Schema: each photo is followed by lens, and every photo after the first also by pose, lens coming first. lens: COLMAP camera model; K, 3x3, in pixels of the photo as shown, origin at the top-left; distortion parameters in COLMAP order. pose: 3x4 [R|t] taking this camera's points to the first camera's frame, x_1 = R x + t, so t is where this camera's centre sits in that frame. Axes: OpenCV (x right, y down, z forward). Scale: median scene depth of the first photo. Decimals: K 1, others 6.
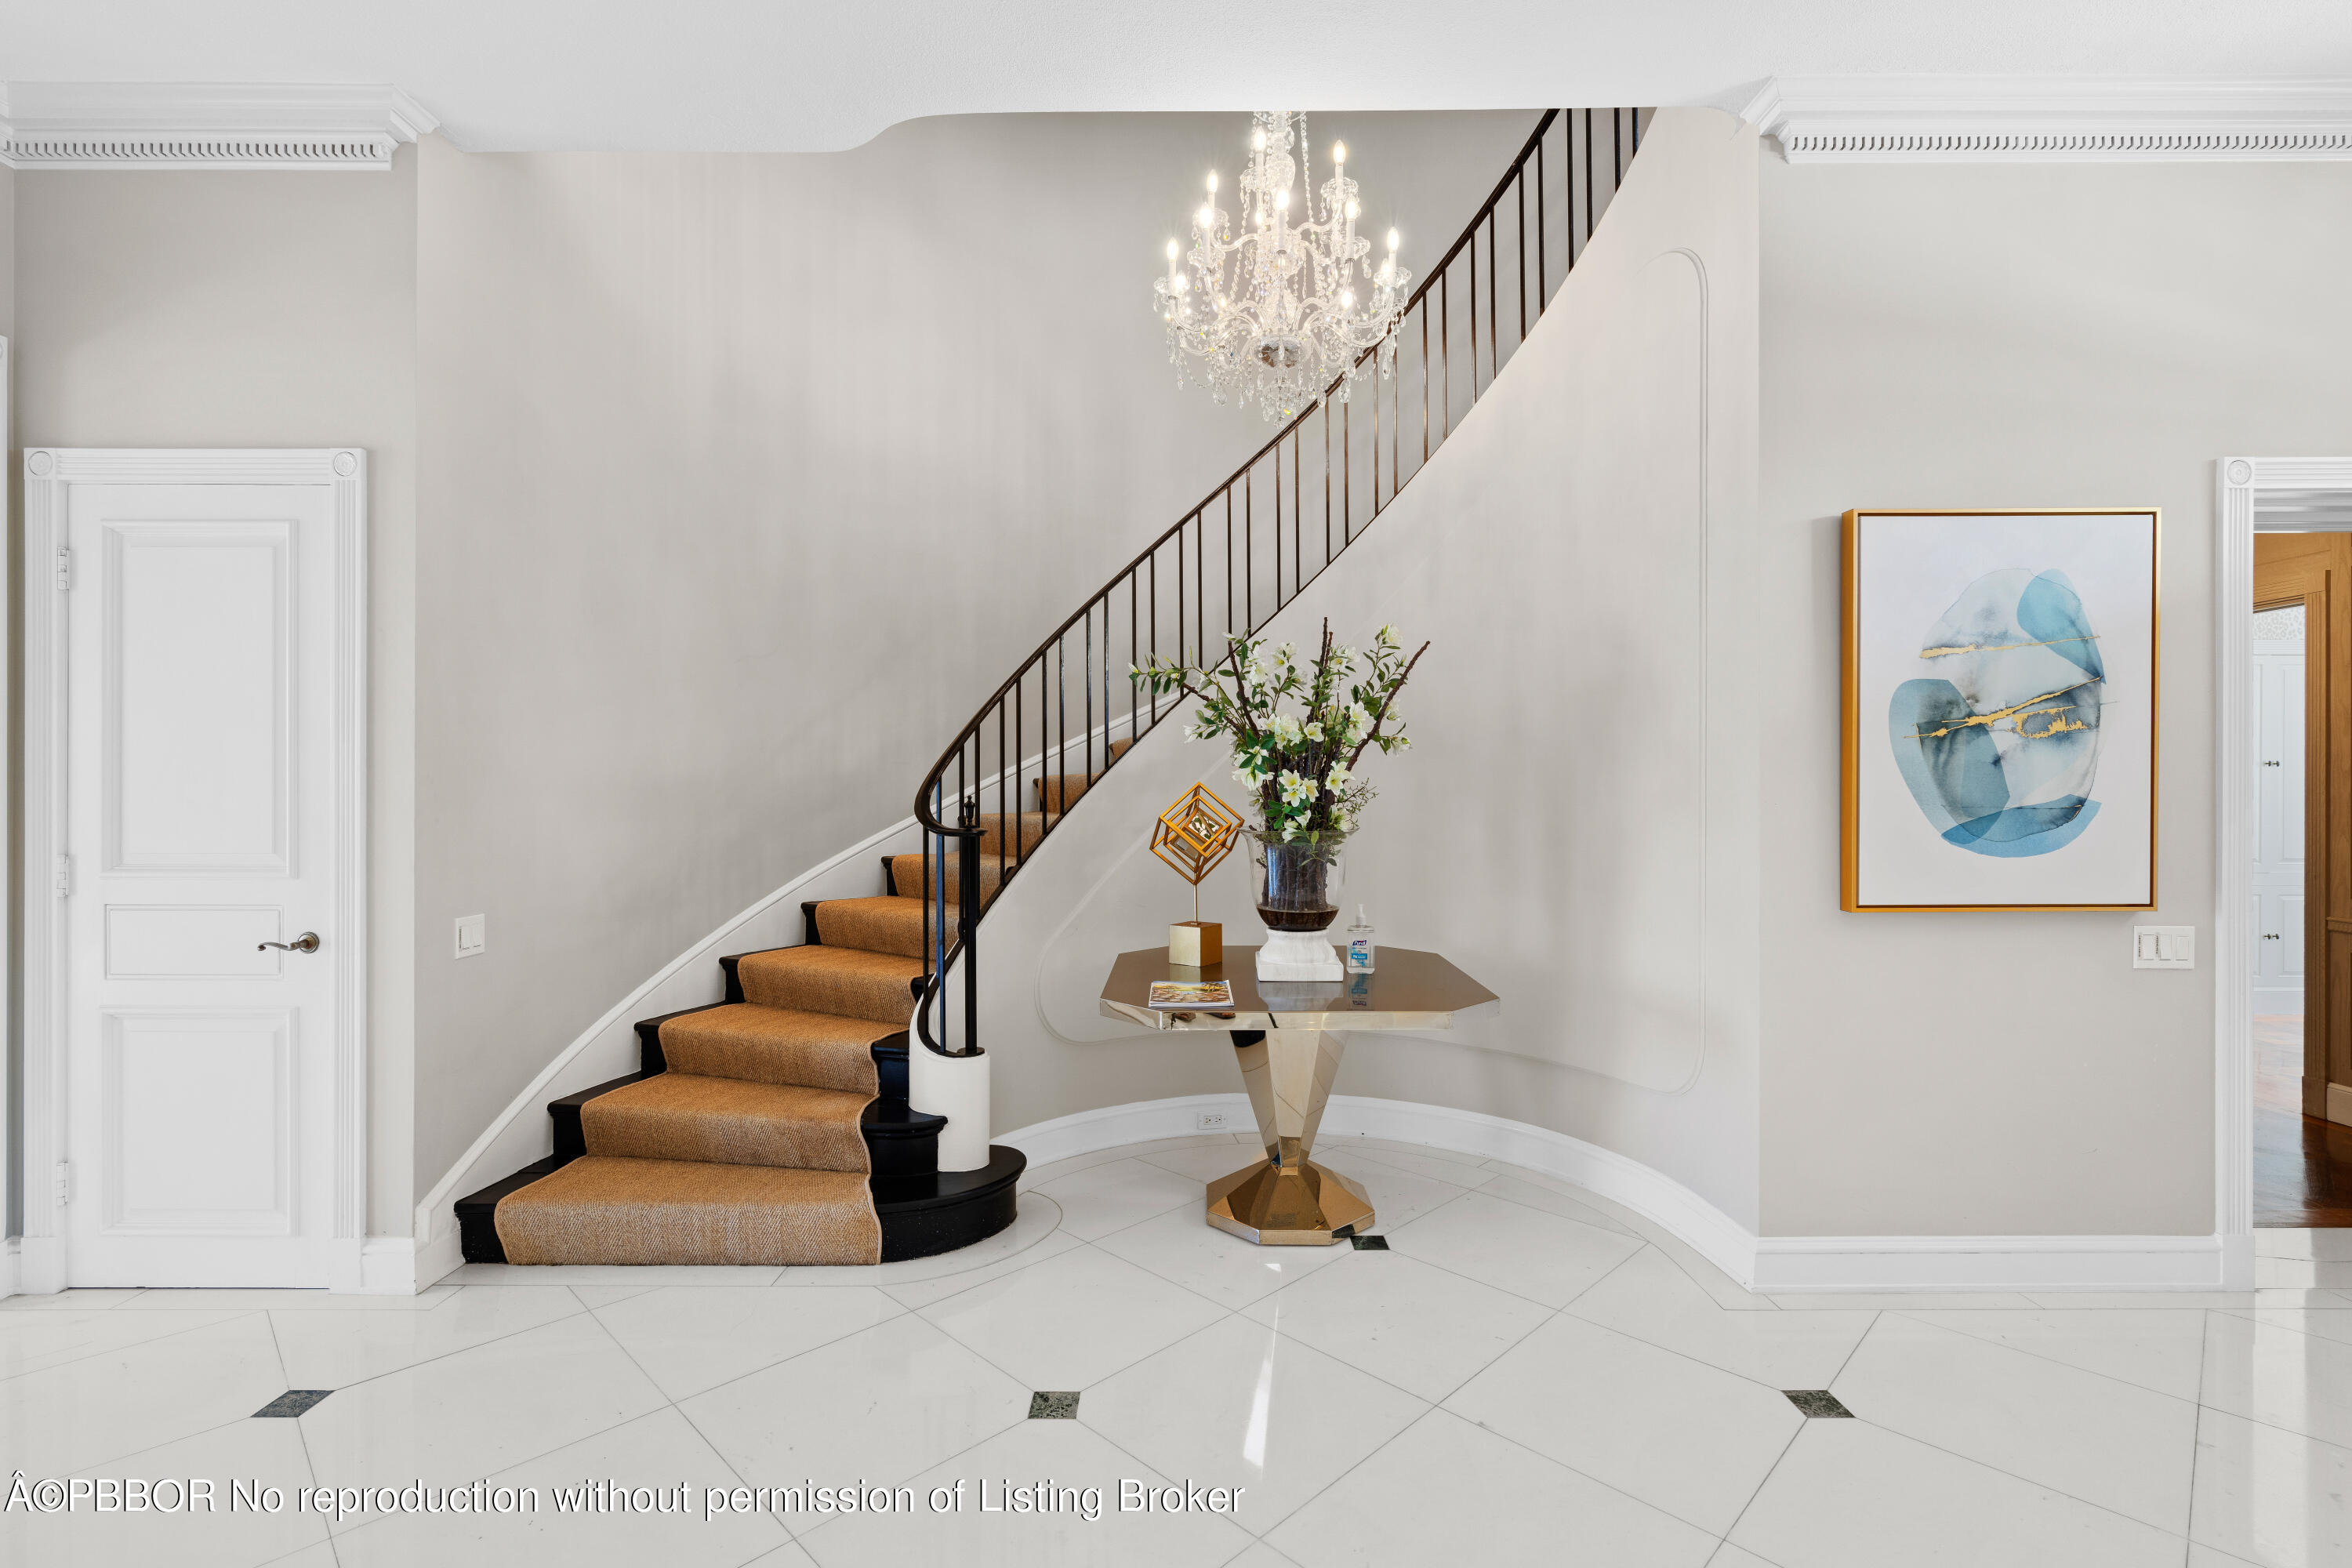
lens RADIAL K [[1061.5, 0, 1173.5], [0, 1061.5, 786.3], [0, 0, 1]] dist [-0.004040, 0.000289]
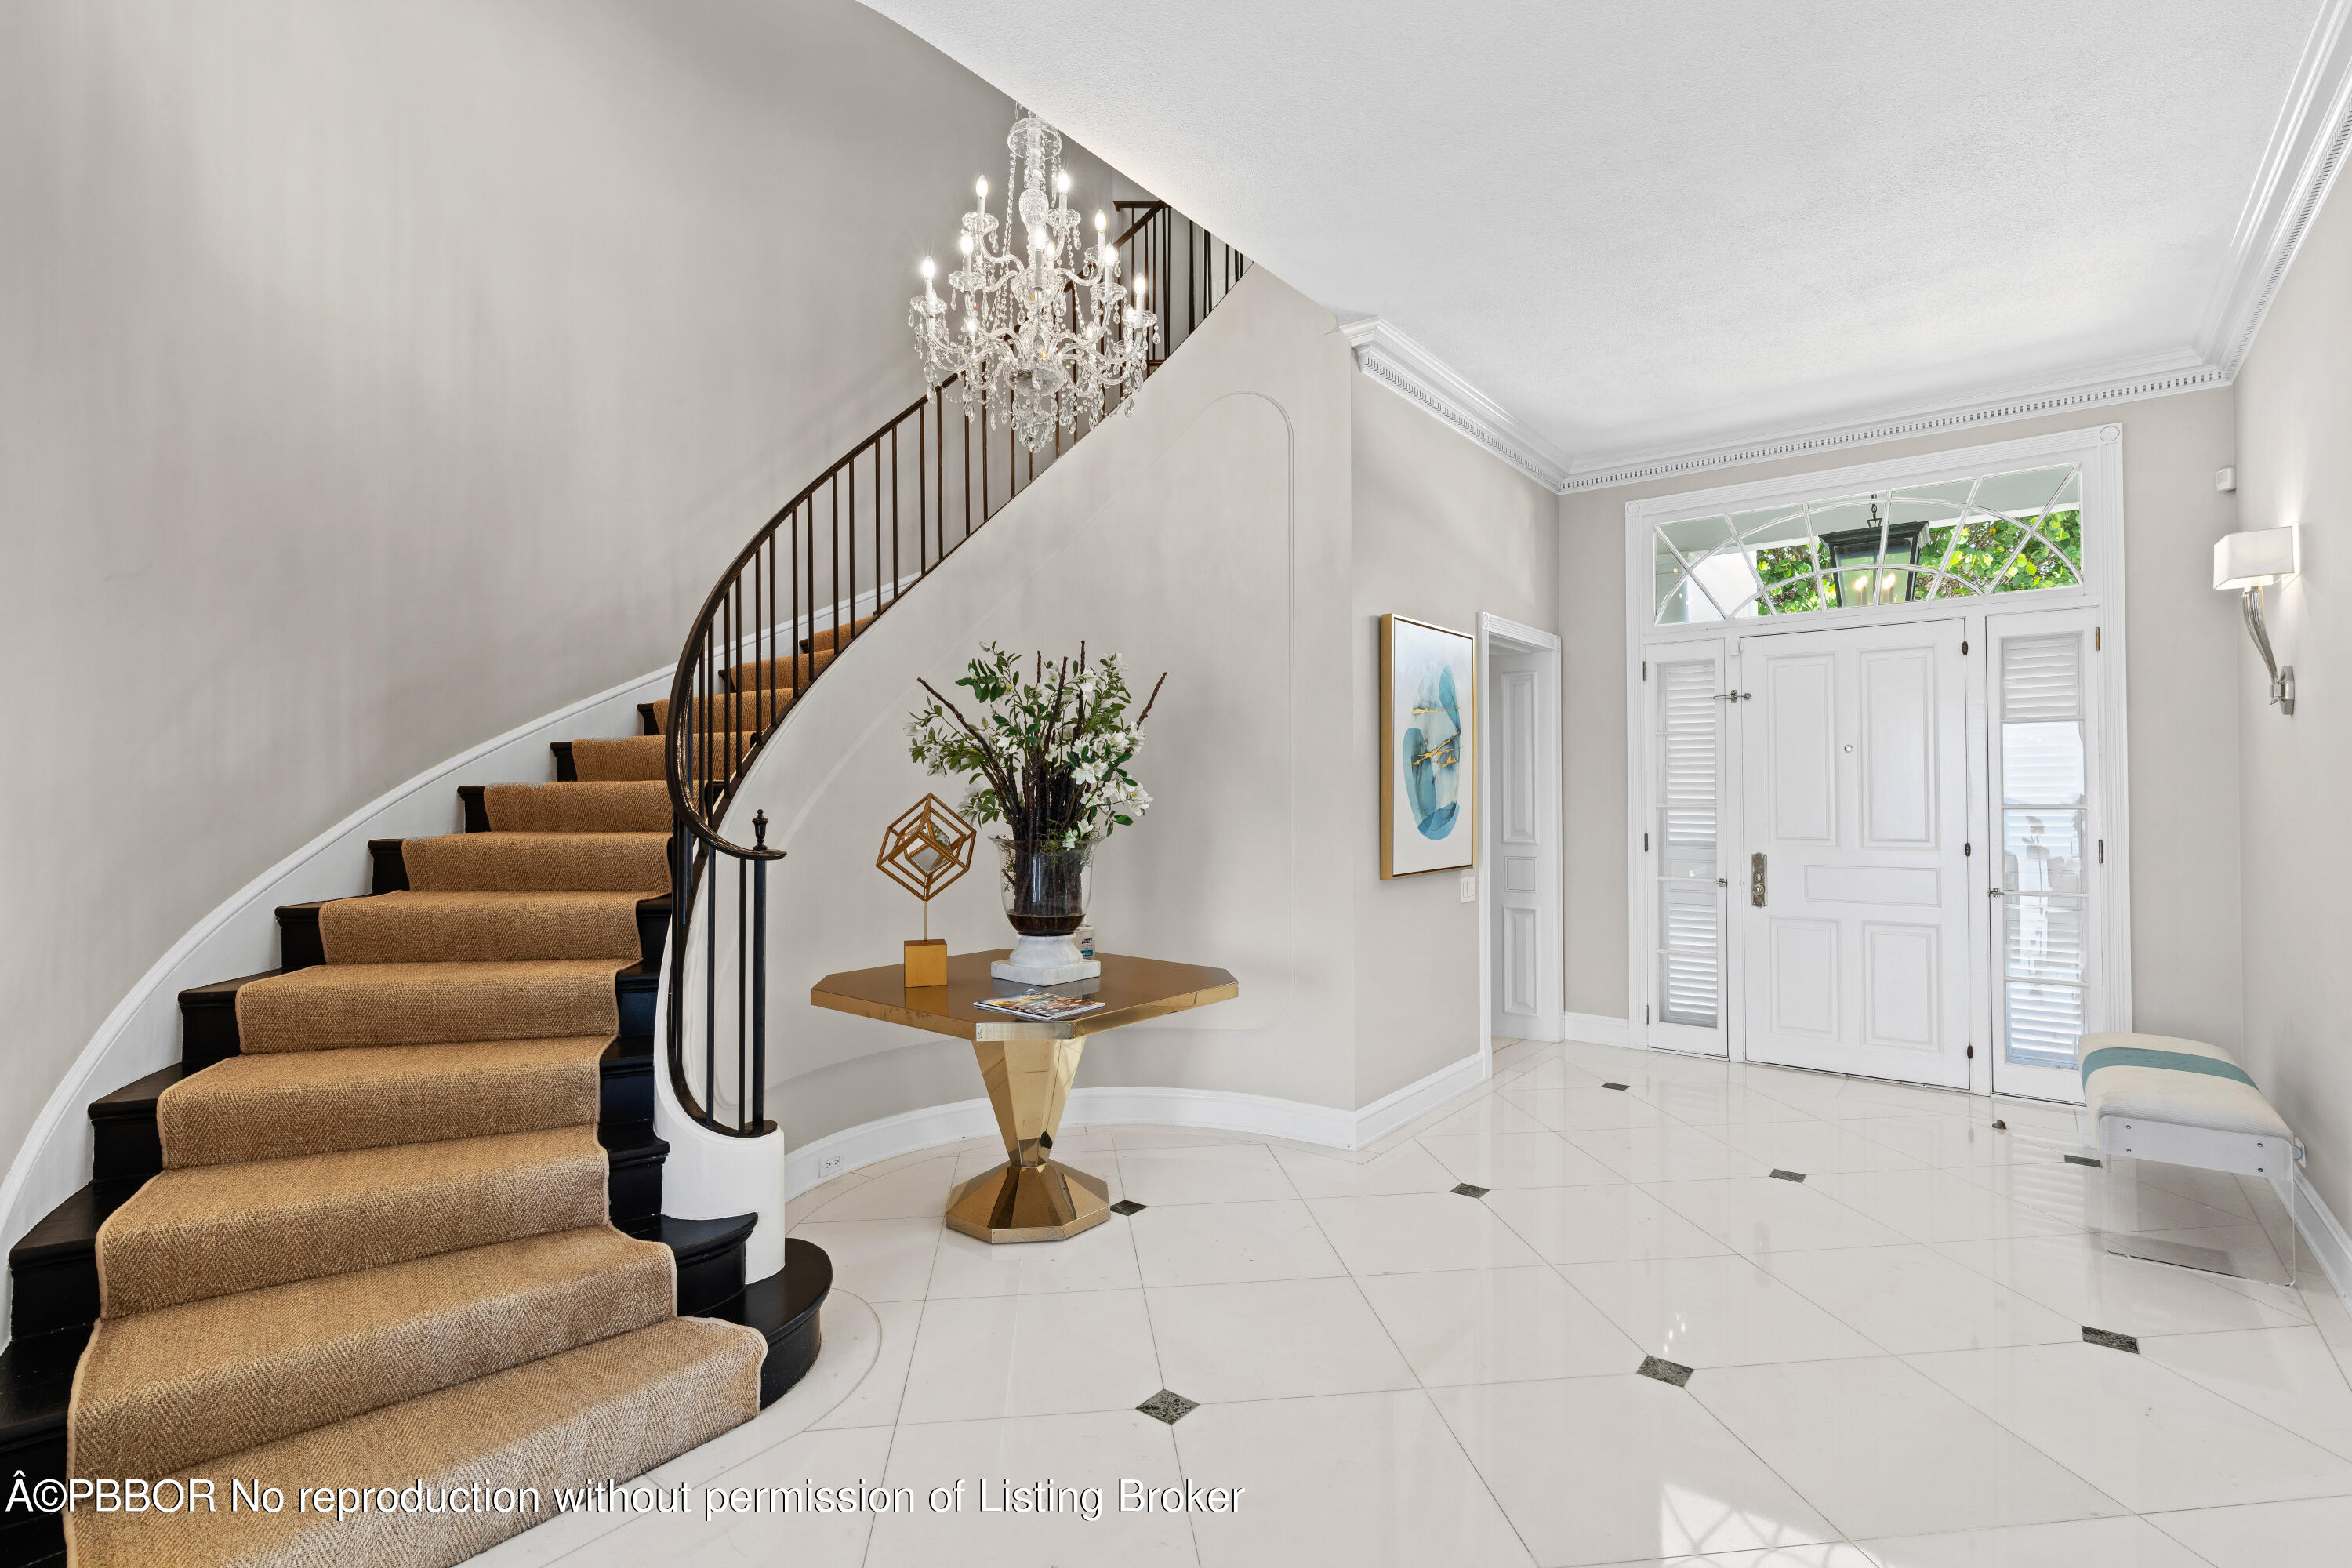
lens RADIAL K [[1089.1, 0, 1168.0], [0, 1089.1, 777.0], [0, 0, 1]] dist [-0.004041, -0.000361]
pose [[0.619065, 0.013096, 0.785230, -0.675667], [0.002274, 0.999827, -0.018468, 0.000186], [-0.785336, 0.013219, 0.618928, 0.250091]]
